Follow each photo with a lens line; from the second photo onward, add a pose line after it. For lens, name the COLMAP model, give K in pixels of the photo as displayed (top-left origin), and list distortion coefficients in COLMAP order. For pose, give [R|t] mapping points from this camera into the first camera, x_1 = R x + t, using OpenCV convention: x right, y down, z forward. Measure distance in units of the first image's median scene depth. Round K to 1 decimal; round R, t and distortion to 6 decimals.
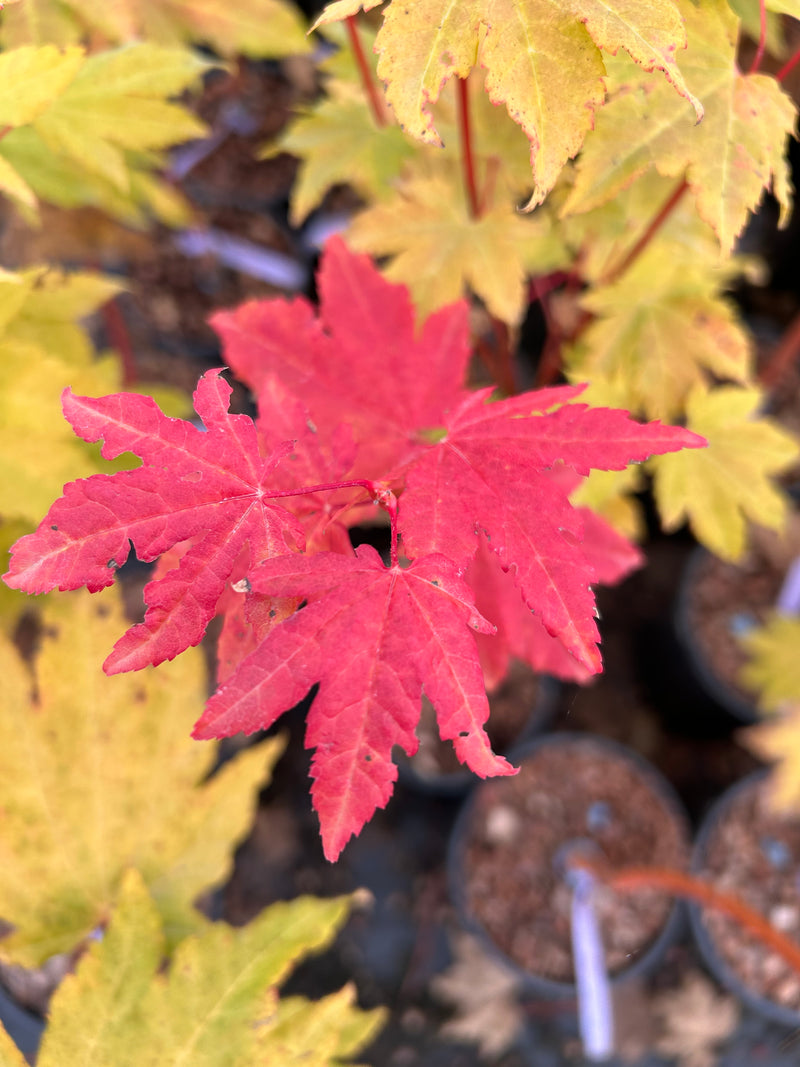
lens RADIAL K [[867.2, 0, 397.1], [0, 867.2, 531.6], [0, 0, 1]] dist [0.002187, -0.047798]
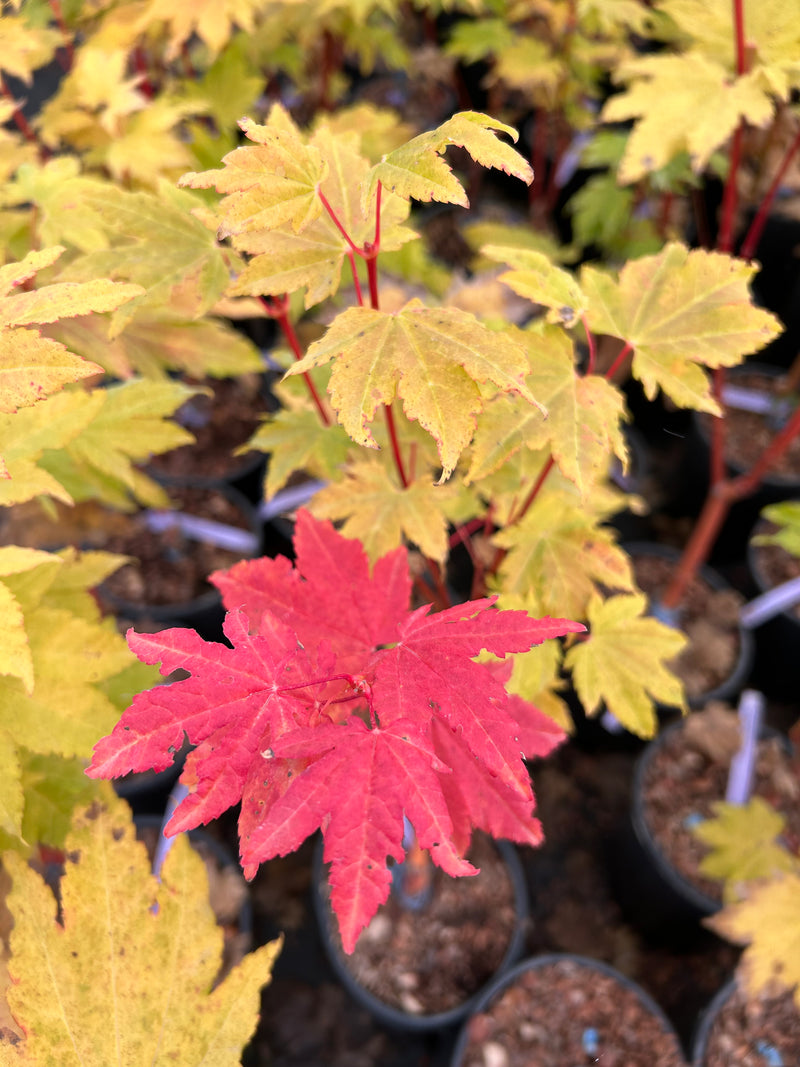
lens RADIAL K [[802.5, 0, 399.4], [0, 802.5, 534.2], [0, 0, 1]] dist [0.012724, 0.001430]
pose [[0.993734, -0.084025, 0.073700, -0.018818], [0.101239, 0.956097, -0.275009, 0.057066], [-0.047356, 0.280747, 0.958613, -0.199627]]
